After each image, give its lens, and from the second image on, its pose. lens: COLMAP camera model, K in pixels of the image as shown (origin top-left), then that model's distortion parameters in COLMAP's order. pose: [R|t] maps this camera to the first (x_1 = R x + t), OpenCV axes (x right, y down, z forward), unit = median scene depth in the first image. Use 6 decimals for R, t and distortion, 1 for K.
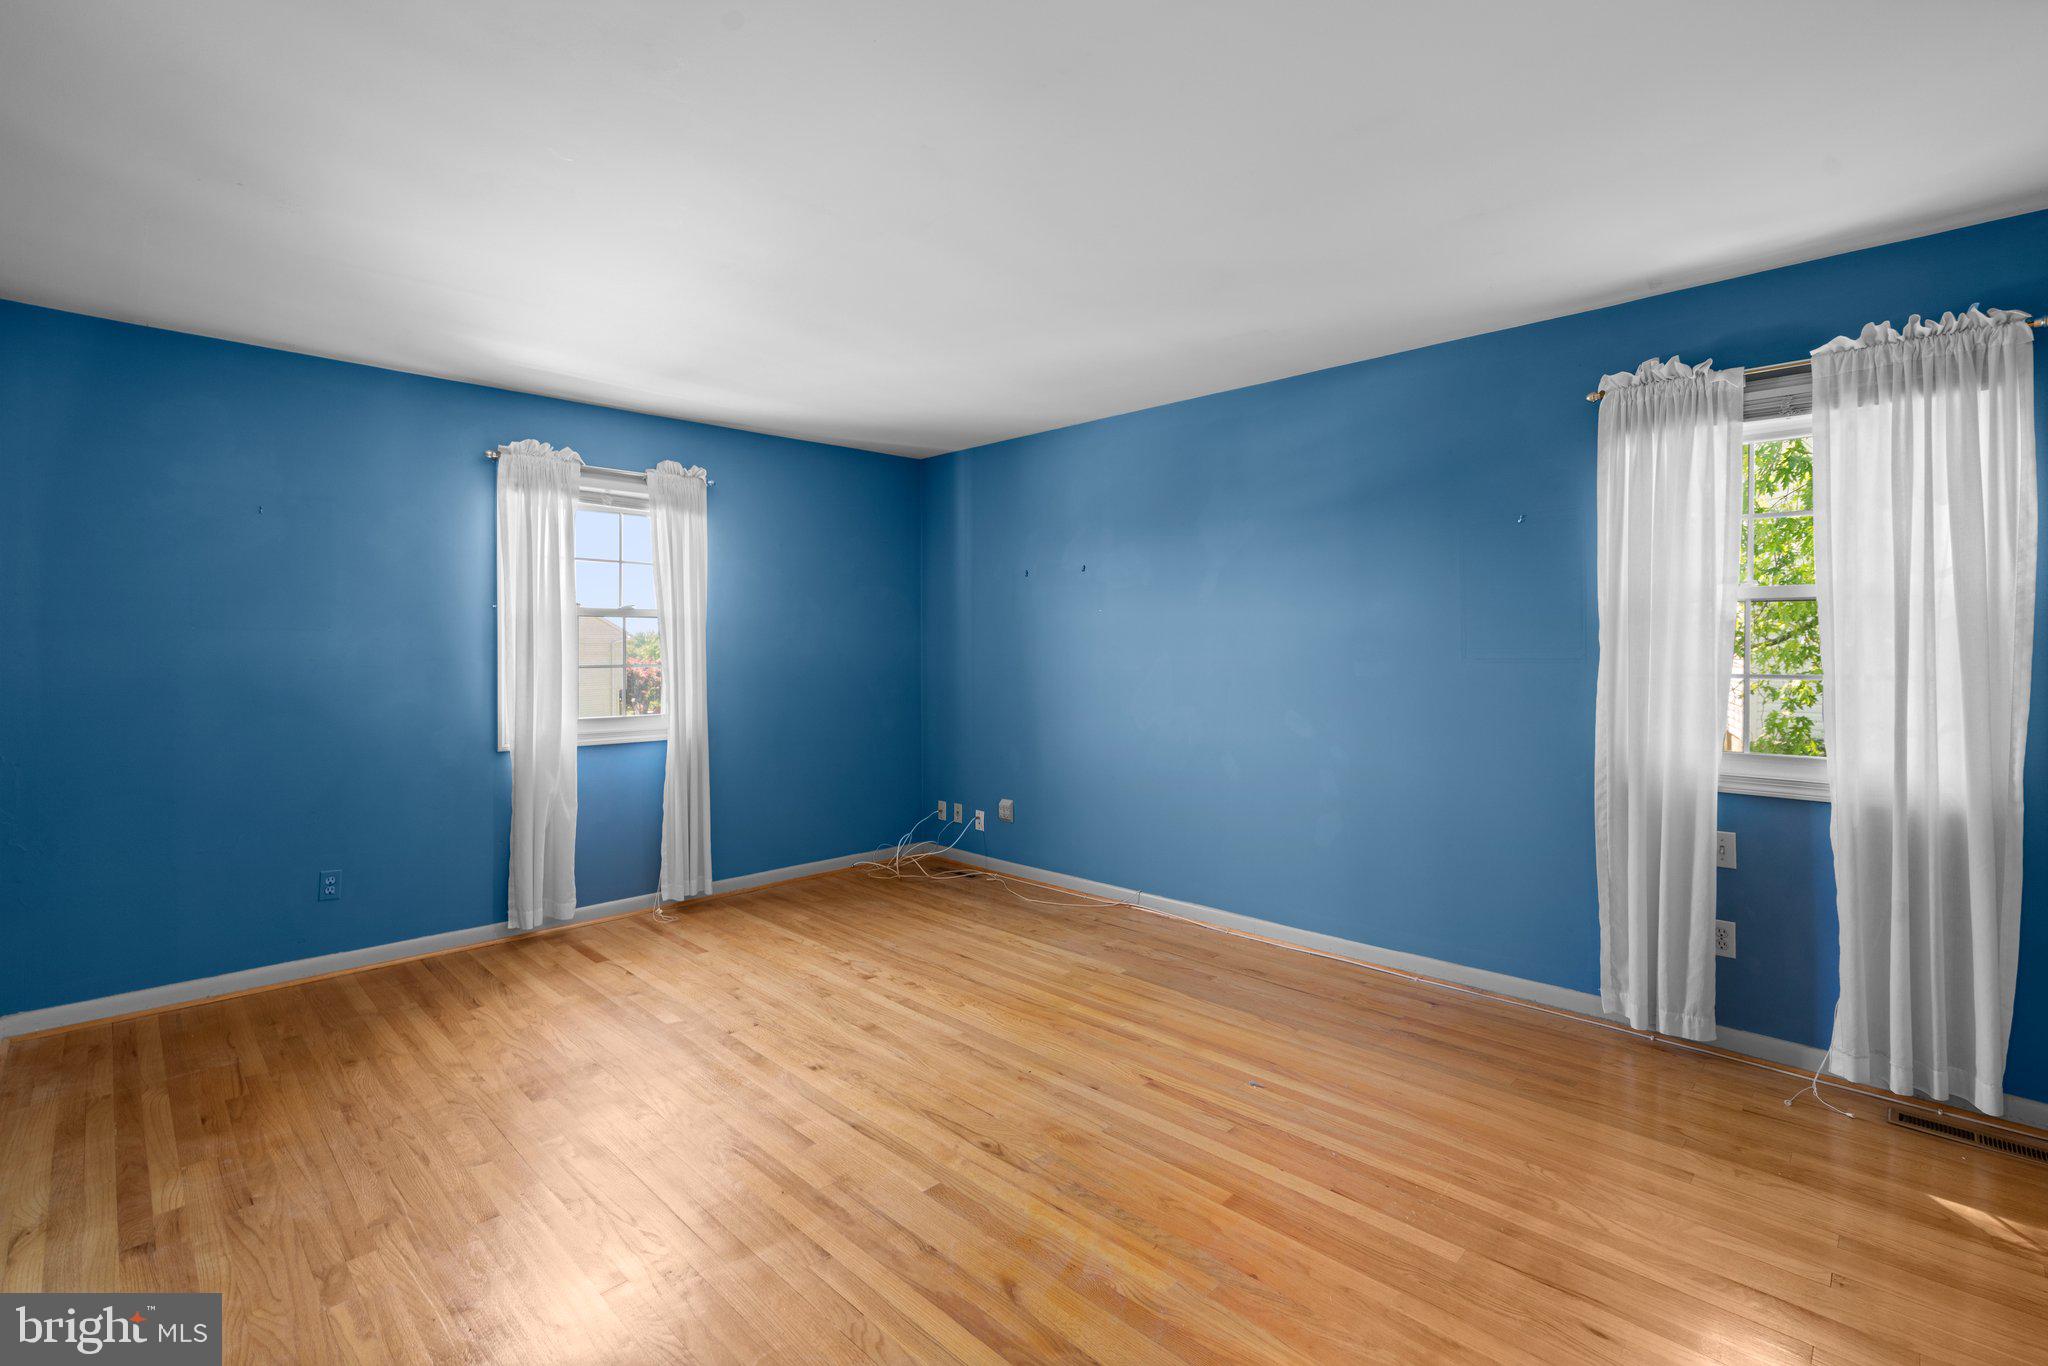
lens RADIAL K [[933.0, 0, 1013.1], [0, 933.0, 664.3], [0, 0, 1]] dist [-0.008838, 0.004444]
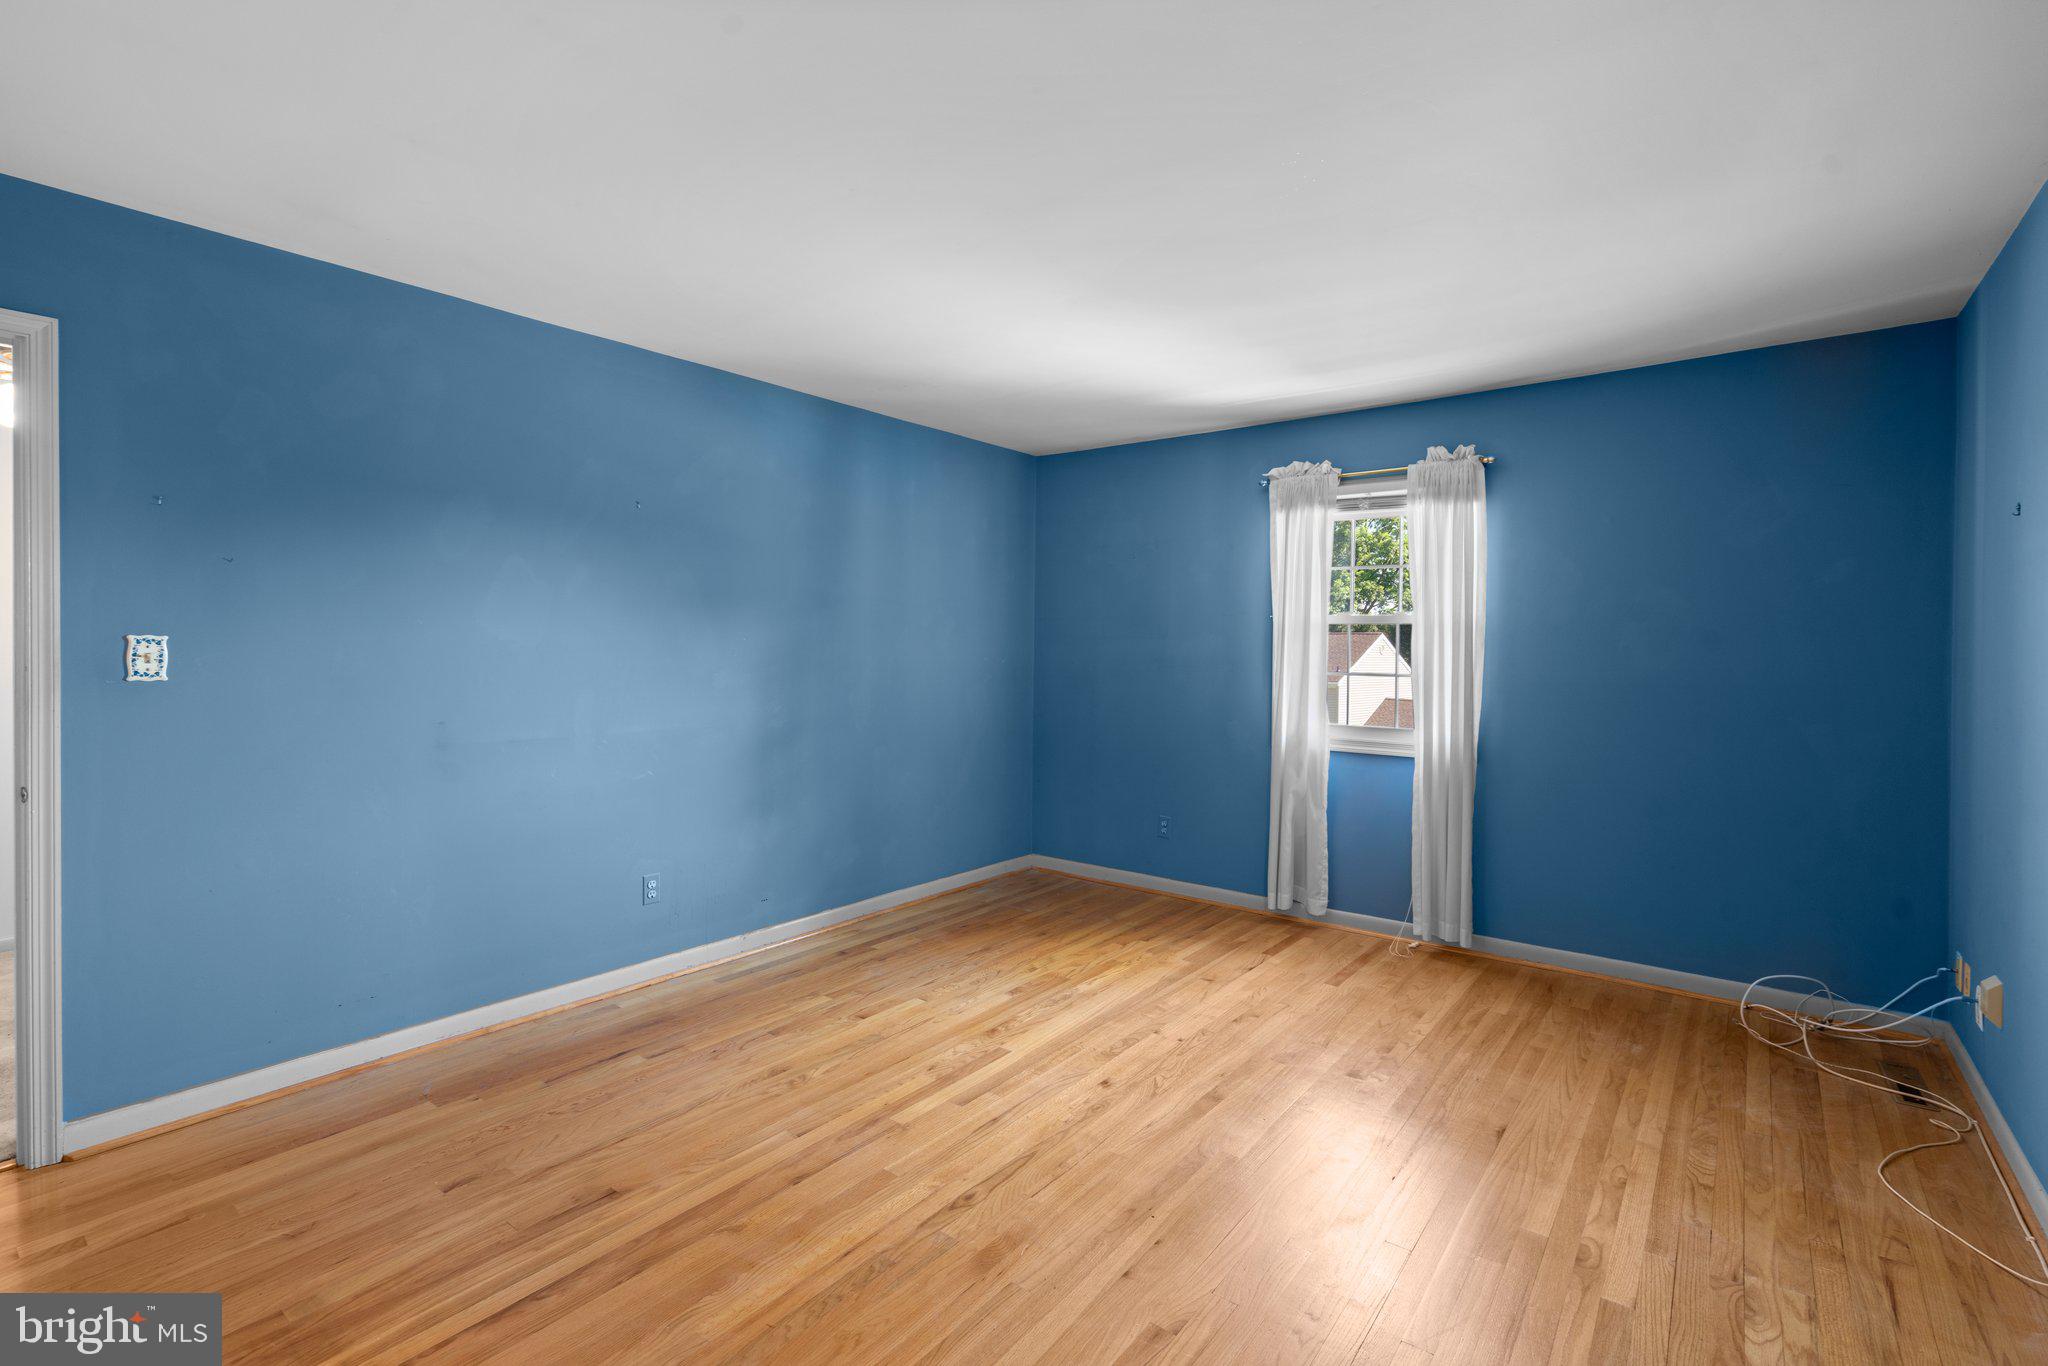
lens RADIAL K [[933.0, 0, 1020.3], [0, 933.0, 668.0], [0, 0, 1]] dist [-0.008838, 0.004444]
pose [[0.118820, 0.023592, -0.992636, 0.577245], [-0.030483, 0.999333, 0.020103, -0.014819], [0.992448, 0.027870, 0.119460, 0.613513]]
